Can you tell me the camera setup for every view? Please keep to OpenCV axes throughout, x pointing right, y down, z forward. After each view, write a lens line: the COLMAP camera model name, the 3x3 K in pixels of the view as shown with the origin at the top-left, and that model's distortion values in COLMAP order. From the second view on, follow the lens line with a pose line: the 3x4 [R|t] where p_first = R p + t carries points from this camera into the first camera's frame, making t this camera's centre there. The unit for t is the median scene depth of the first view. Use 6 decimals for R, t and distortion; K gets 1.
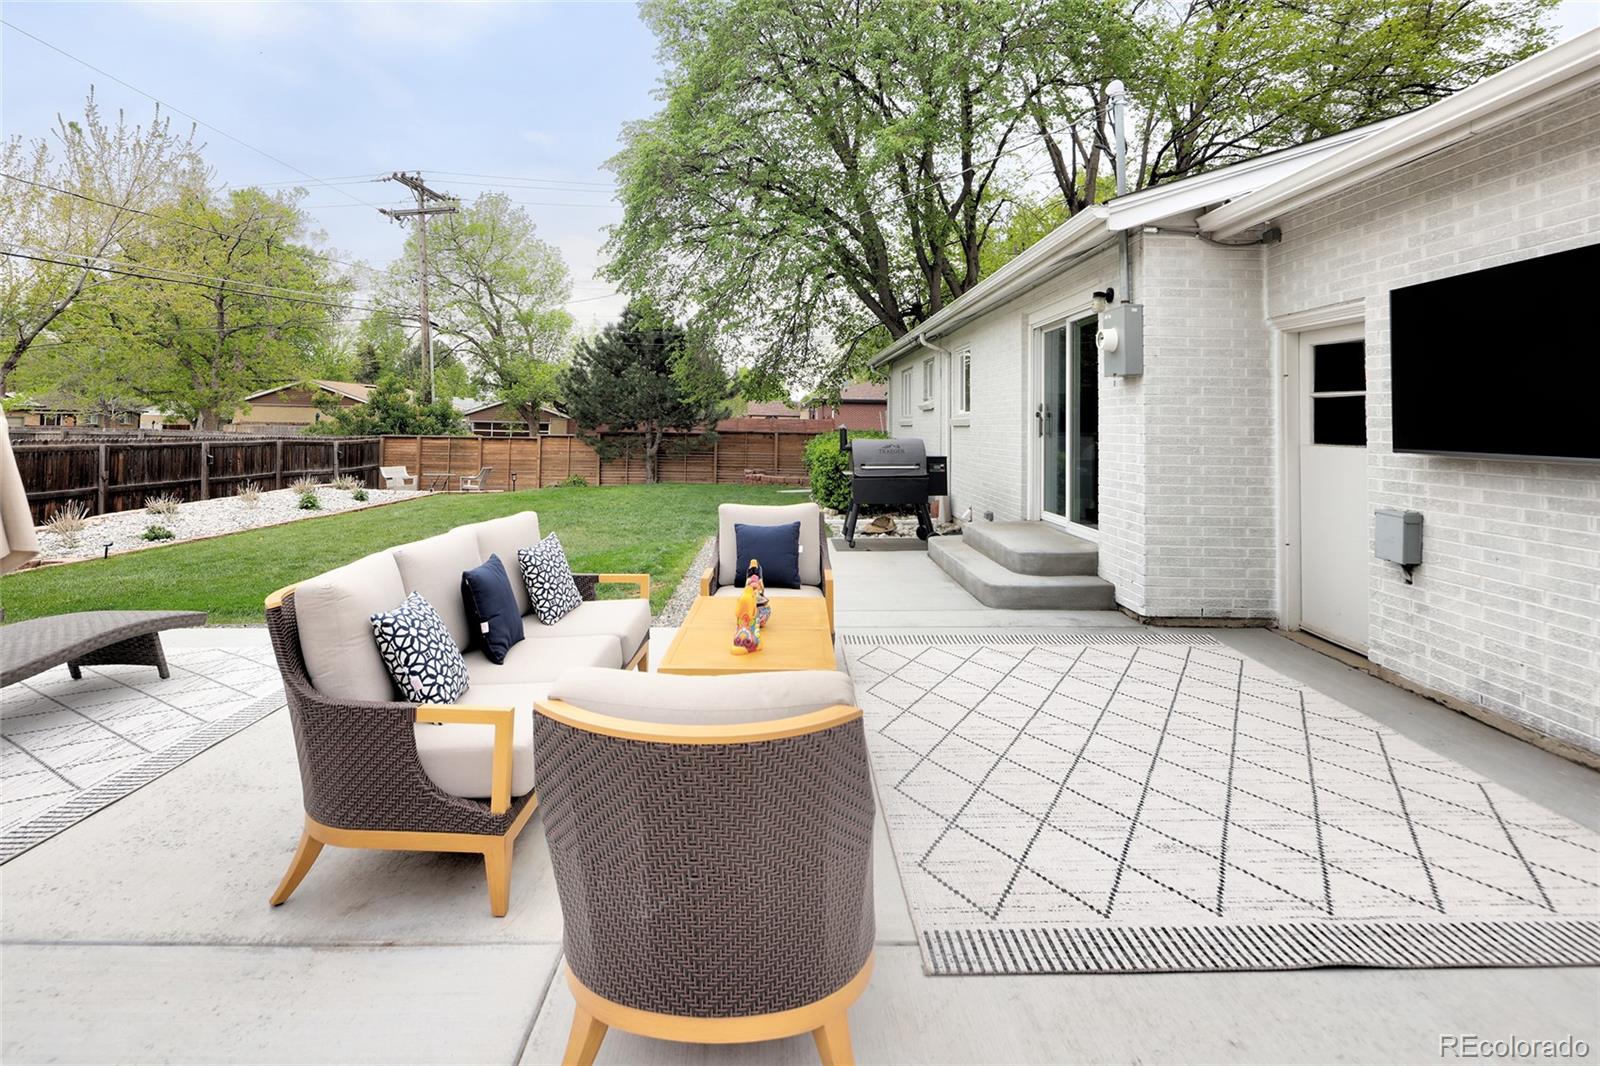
lens RADIAL K [[790.3, 0, 814.4], [0, 790.3, 423.8], [0, 0, 1]] dist [-0.000547, -0.001649]
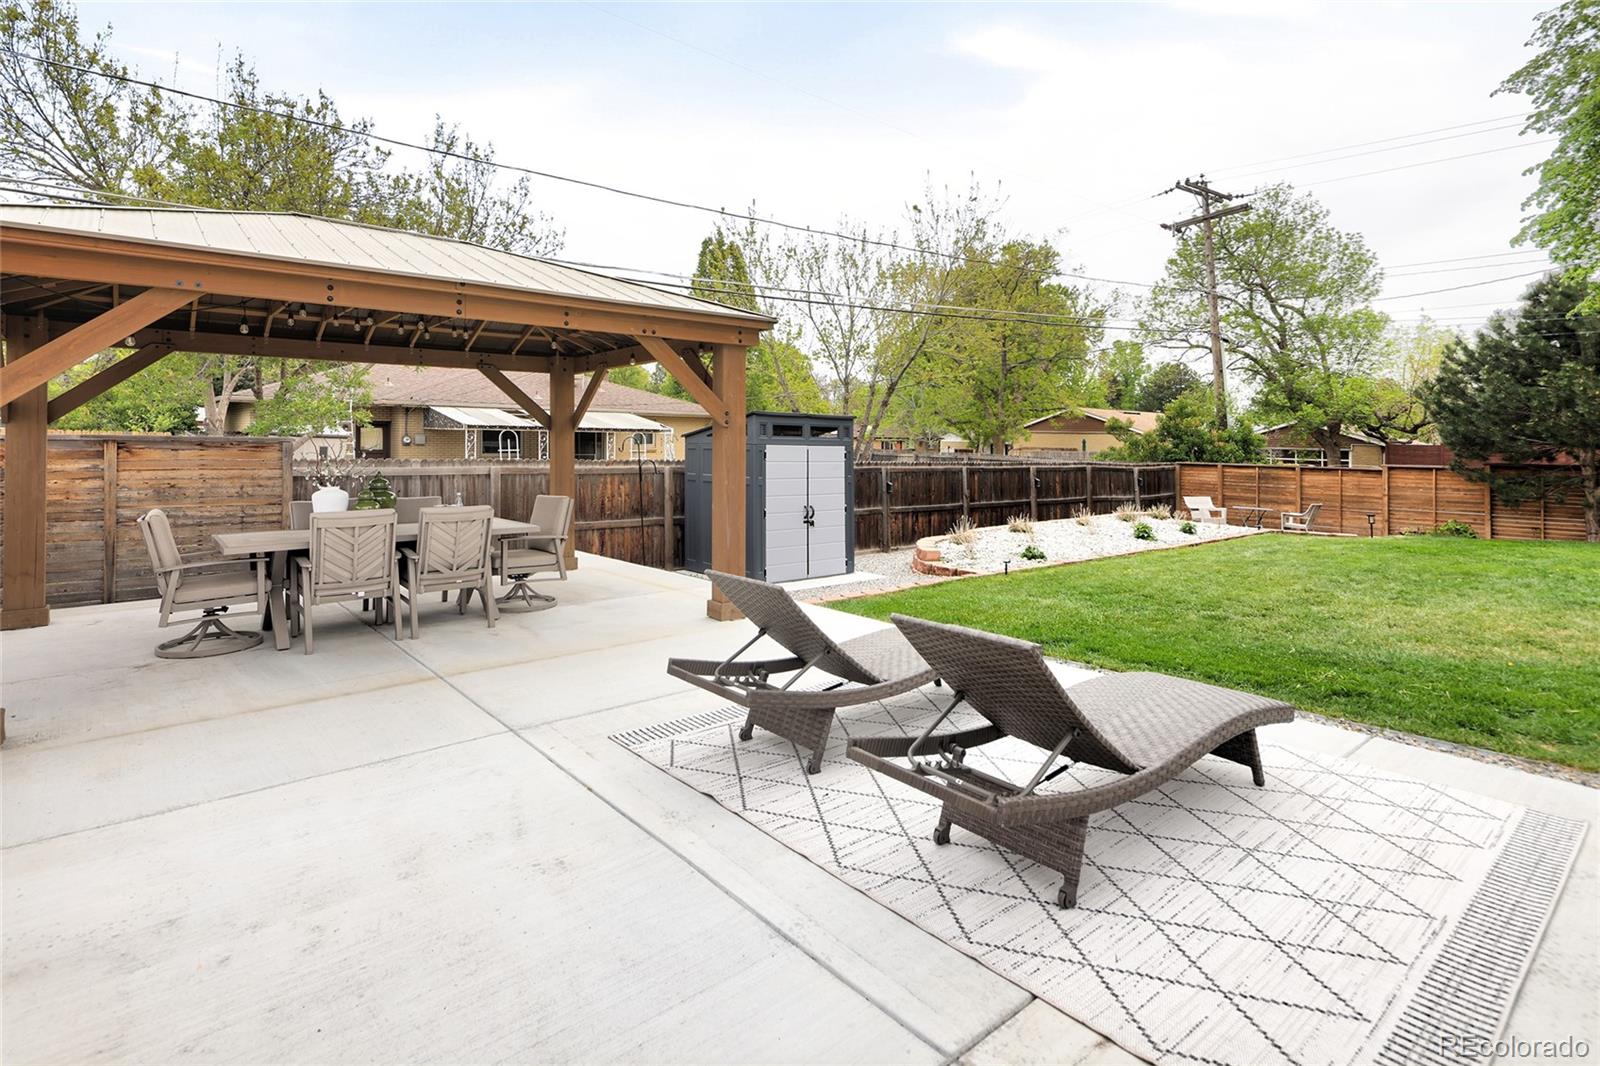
lens RADIAL K [[790.3, 0, 797.0], [0, 790.3, 532.5], [0, 0, 1]] dist [-0.000547, -0.001649]
pose [[0.644868, 0.085972, -0.759443, -0.111202], [-0.006501, 0.994234, 0.107031, -0.000274], [0.764266, -0.064083, 0.641709, 0.036456]]
